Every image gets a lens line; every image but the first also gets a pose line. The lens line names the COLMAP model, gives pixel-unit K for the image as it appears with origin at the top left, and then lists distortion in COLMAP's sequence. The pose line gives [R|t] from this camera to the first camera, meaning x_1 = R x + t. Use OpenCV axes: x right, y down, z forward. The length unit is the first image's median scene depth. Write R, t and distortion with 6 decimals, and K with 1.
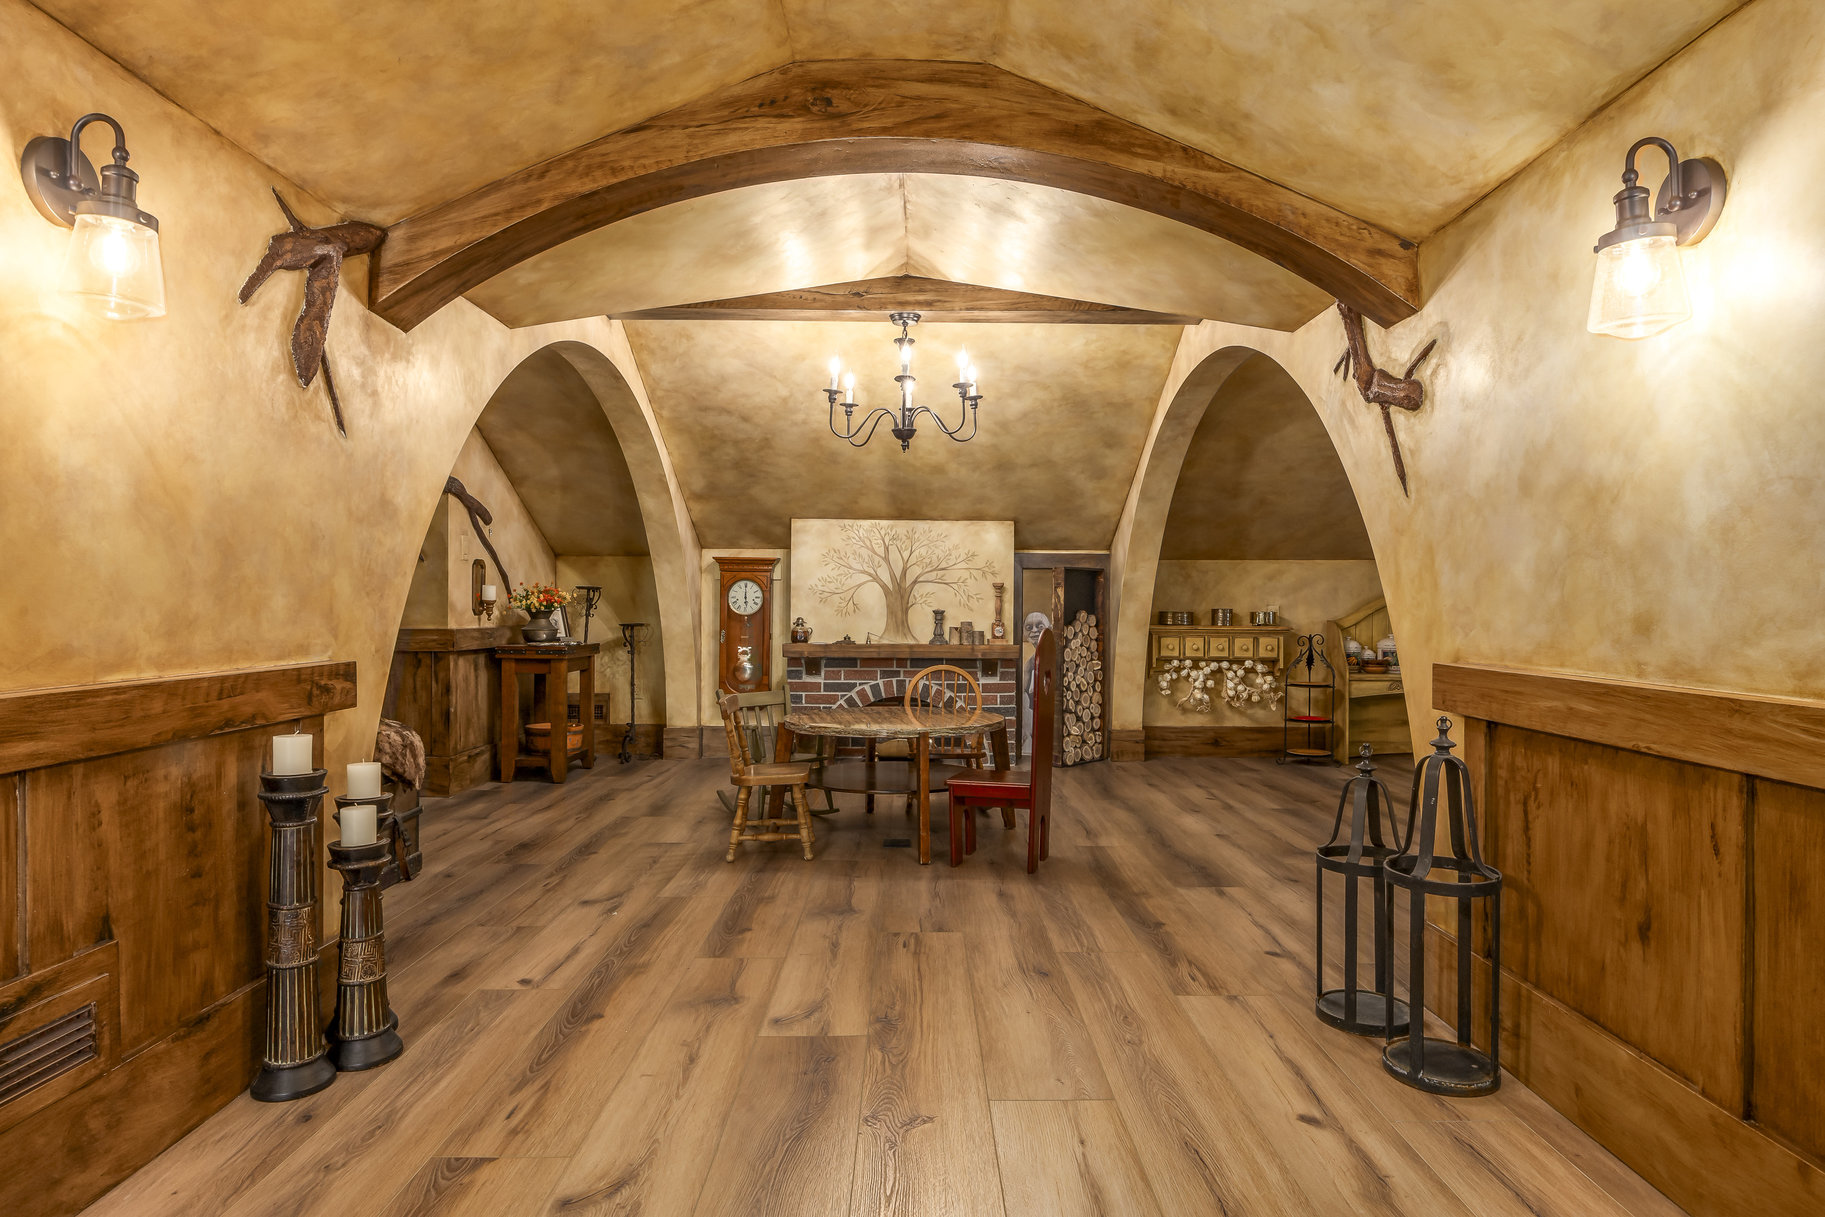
lens RADIAL K [[1118.4, 0, 907.2], [0, 1118.4, 620.3], [0, 0, 1]] dist [0.003591, -0.000208]
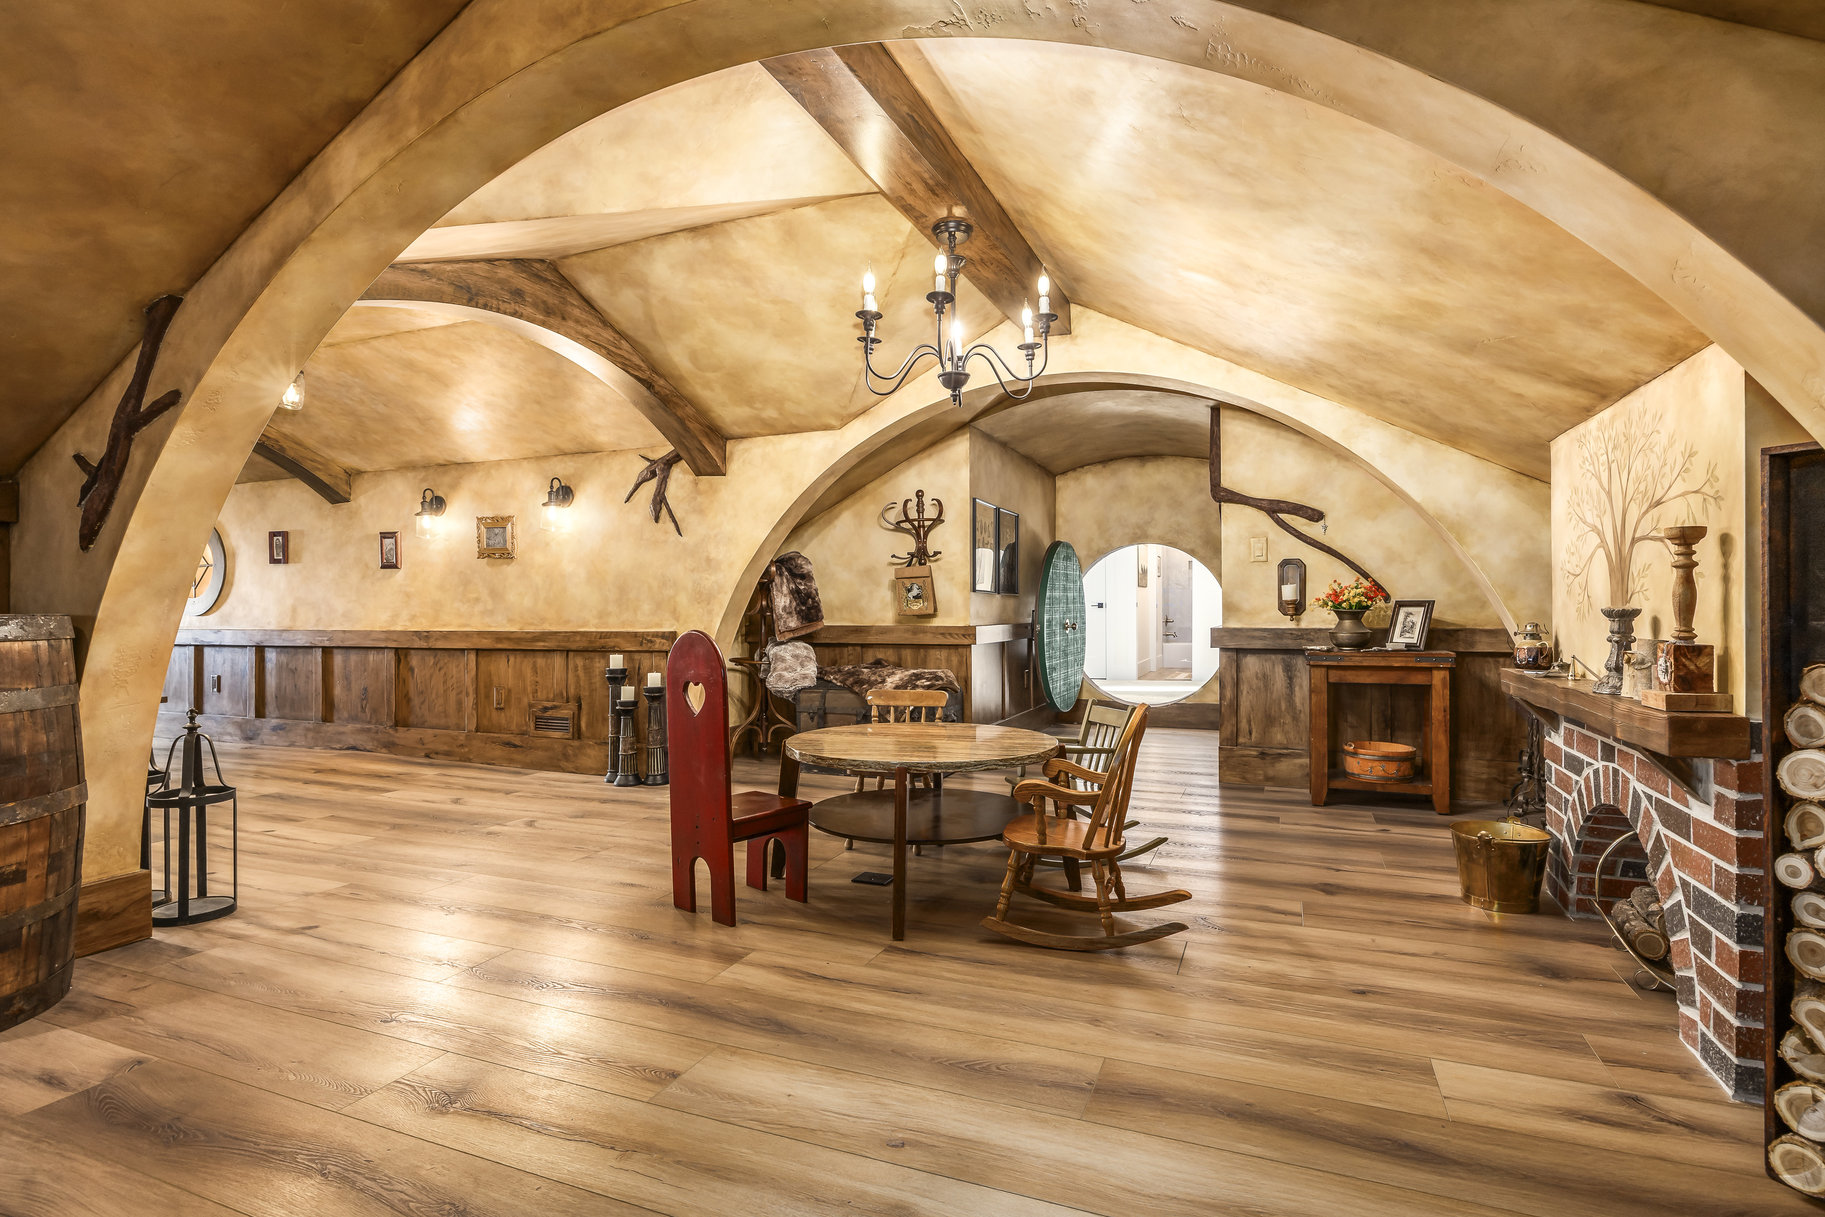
lens RADIAL K [[891.5, 0, 894.9], [0, 891.5, 608.3], [0, 0, 1]] dist [-0.005376, -0.000678]
pose [[-0.404361, -0.008078, -0.914564, 1.224336], [-0.012014, 0.999922, -0.003520, -0.013892], [0.914521, 0.009564, -0.404426, 2.576939]]
